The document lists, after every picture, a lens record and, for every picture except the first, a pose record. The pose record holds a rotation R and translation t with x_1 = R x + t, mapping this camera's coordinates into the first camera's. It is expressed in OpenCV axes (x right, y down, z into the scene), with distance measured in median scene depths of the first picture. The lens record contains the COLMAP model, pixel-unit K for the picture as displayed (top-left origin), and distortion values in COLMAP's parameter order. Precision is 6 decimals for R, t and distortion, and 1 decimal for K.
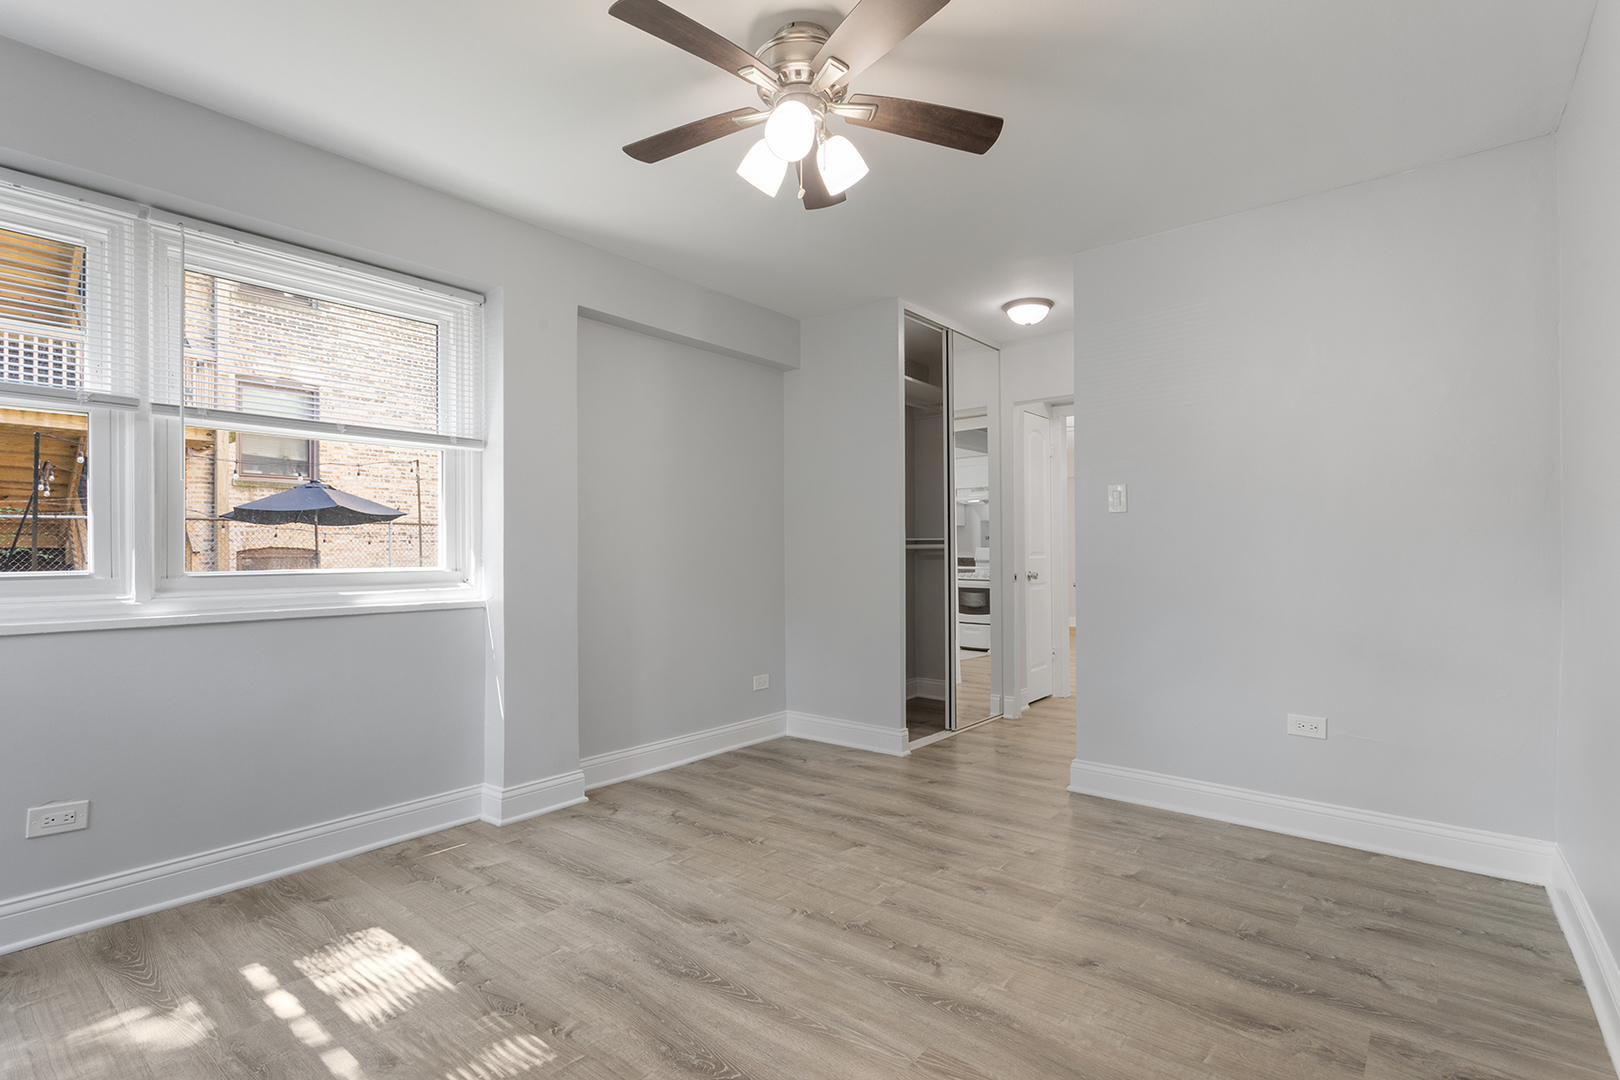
lens RADIAL K [[806.5, 0, 821.4], [0, 806.5, 551.1], [0, 0, 1]] dist [0.001544, 0.000511]
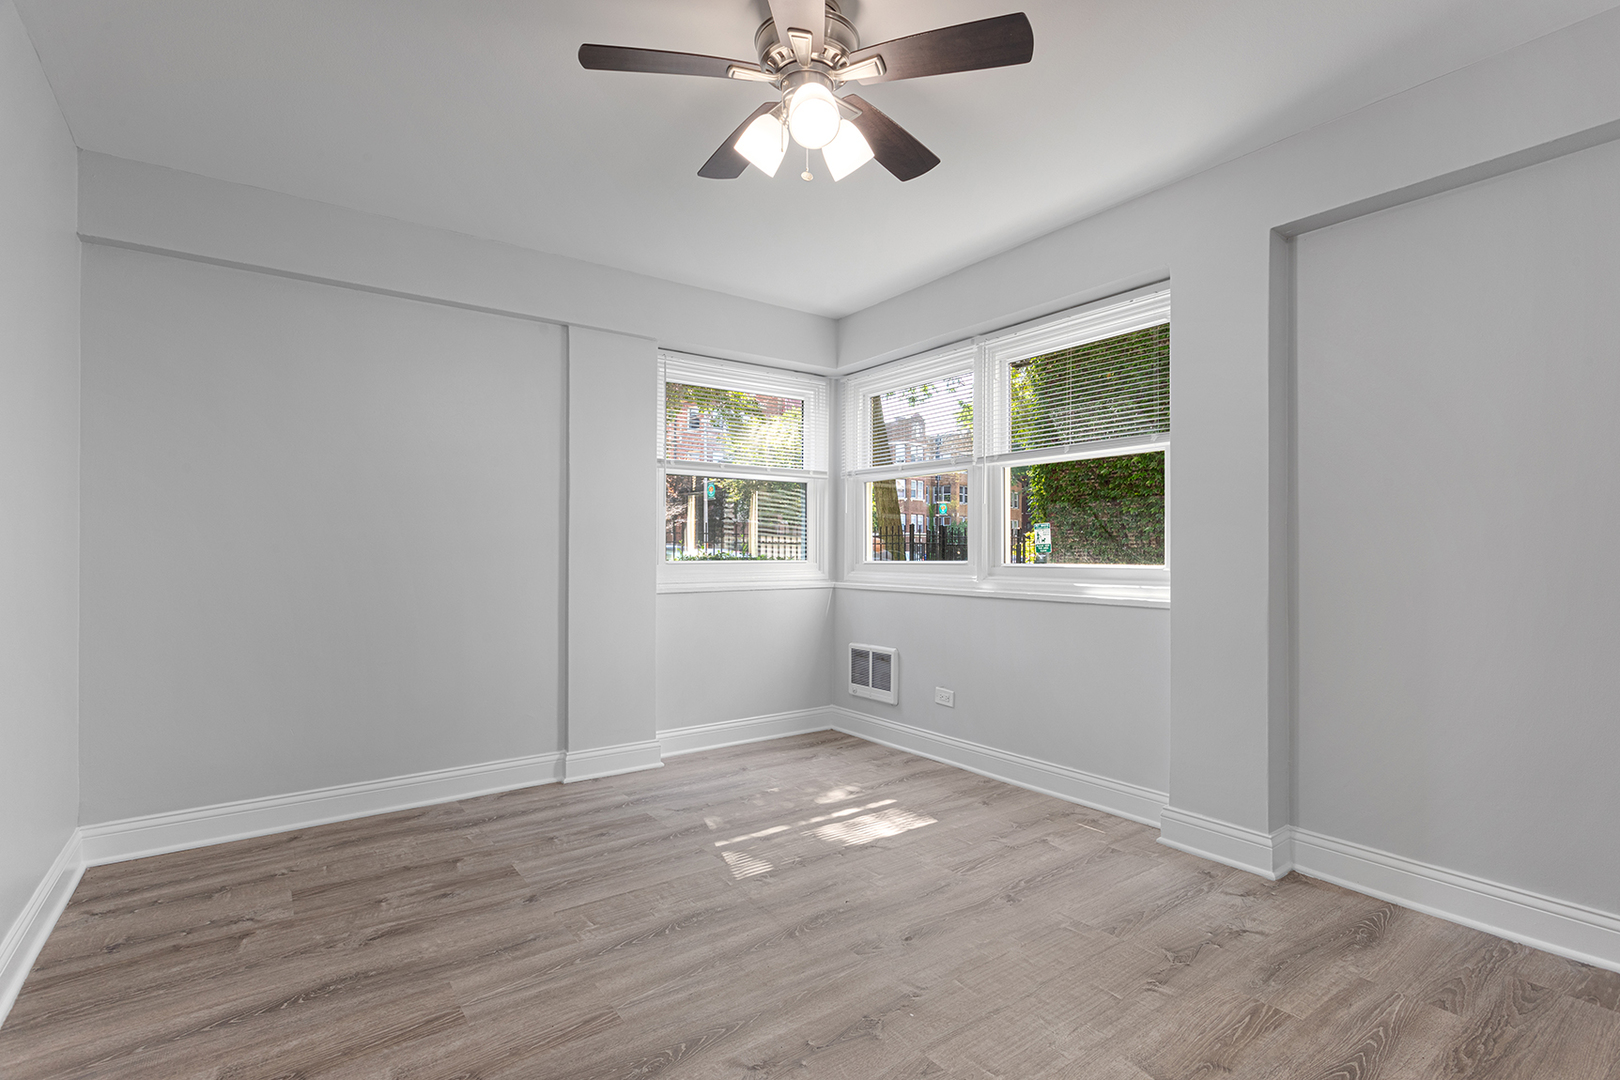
lens RADIAL K [[806.5, 0, 821.4], [0, 806.5, 551.1], [0, 0, 1]] dist [0.001544, 0.000511]
pose [[-0.297583, 0.003165, -0.954691, 0.745082], [0.002343, 0.999994, 0.002585, -0.002131], [0.954693, -0.001468, -0.297589, 1.095808]]
